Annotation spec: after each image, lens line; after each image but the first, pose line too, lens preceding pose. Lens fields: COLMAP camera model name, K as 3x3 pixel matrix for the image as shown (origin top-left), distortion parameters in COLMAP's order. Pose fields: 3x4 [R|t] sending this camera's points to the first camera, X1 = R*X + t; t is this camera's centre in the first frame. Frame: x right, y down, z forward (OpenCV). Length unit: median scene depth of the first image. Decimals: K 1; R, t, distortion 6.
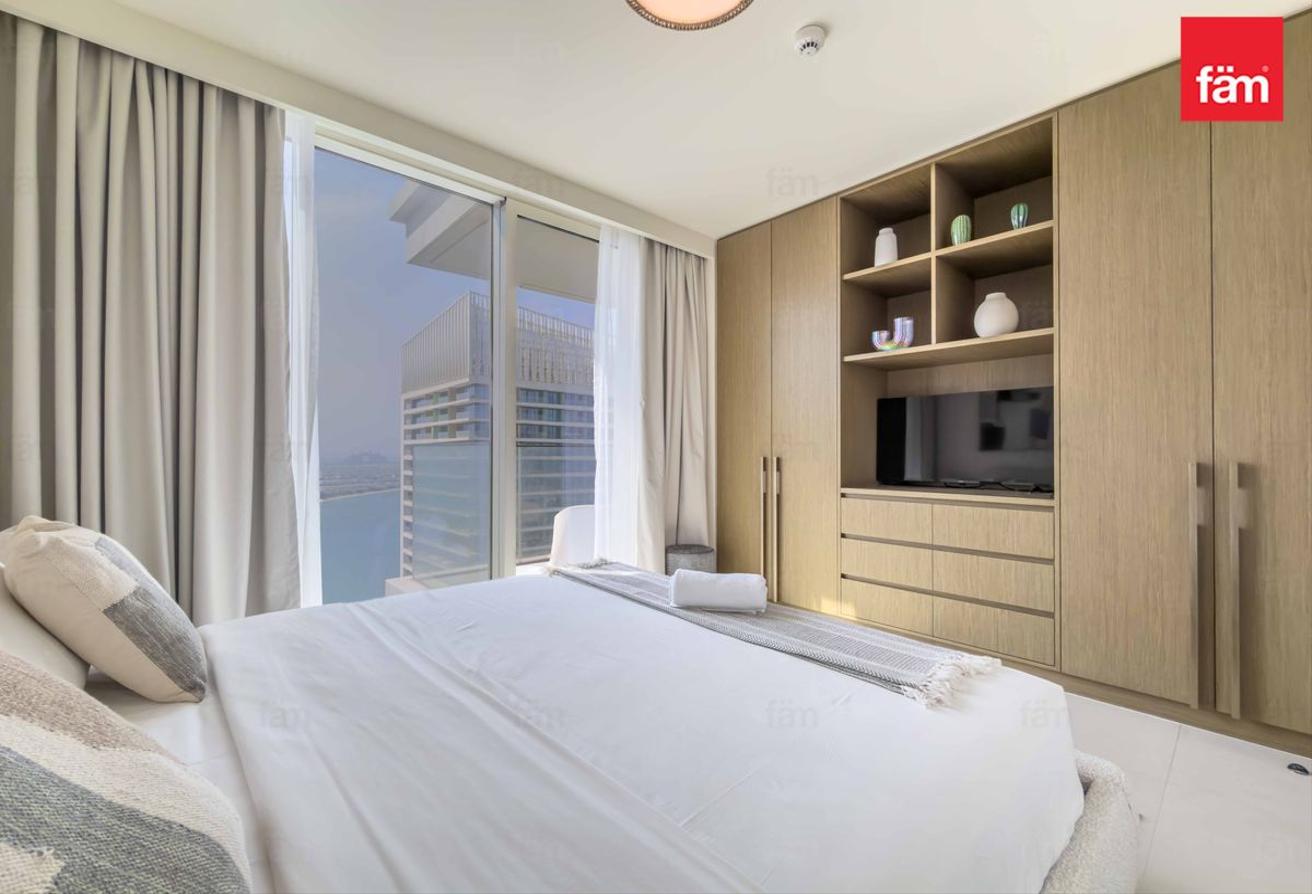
lens RADIAL K [[536.4, 0, 657.4], [0, 536.4, 450.8], [0, 0, 1]] dist [-0.002299, -0.000304]
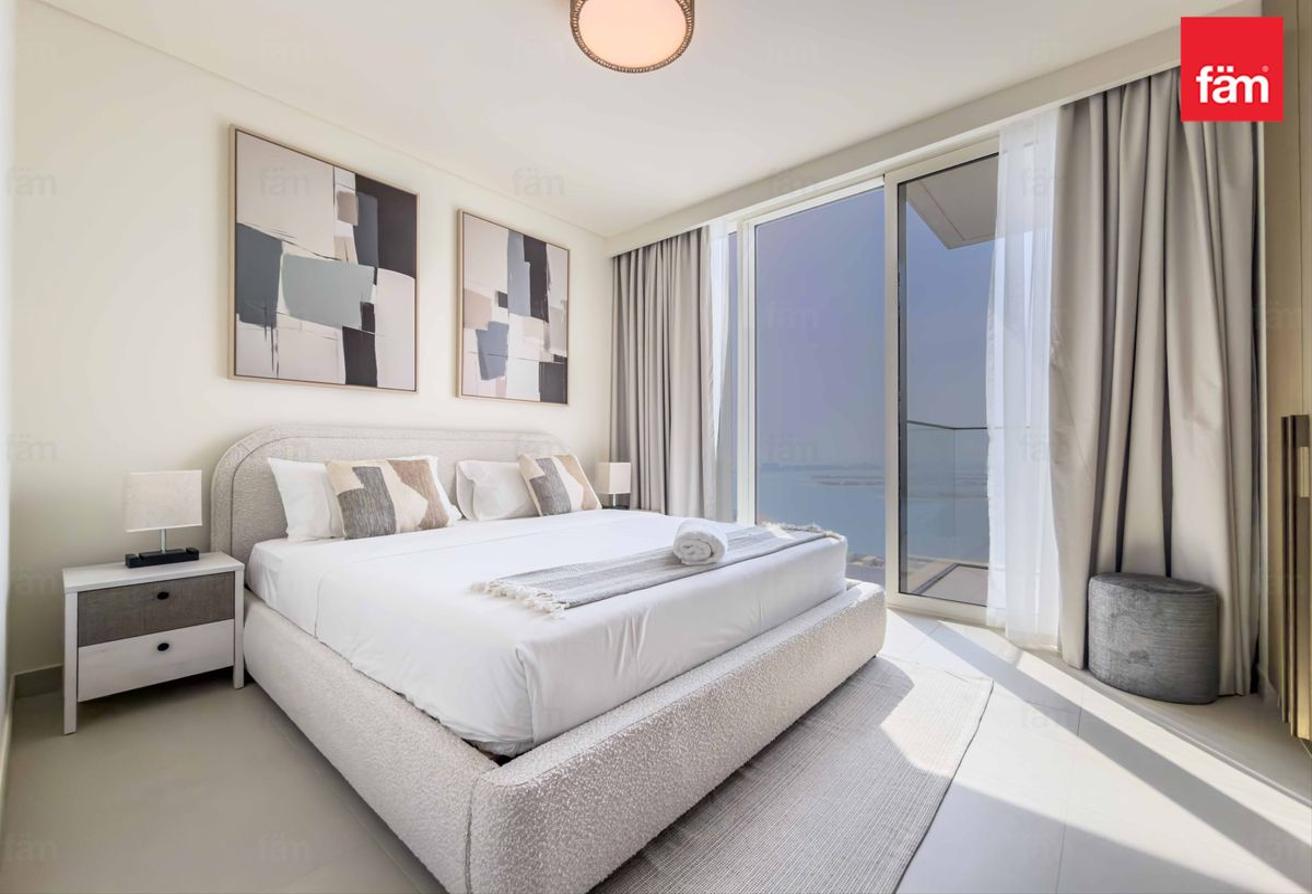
lens RADIAL K [[536.4, 0, 657.4], [0, 536.4, 450.8], [0, 0, 1]] dist [-0.002299, -0.000304]
pose [[0.126179, -0.004043, -0.991999, 0.594295], [0.001357, 0.999991, -0.003903, 0.041499], [0.992007, -0.000854, 0.126184, 0.413819]]
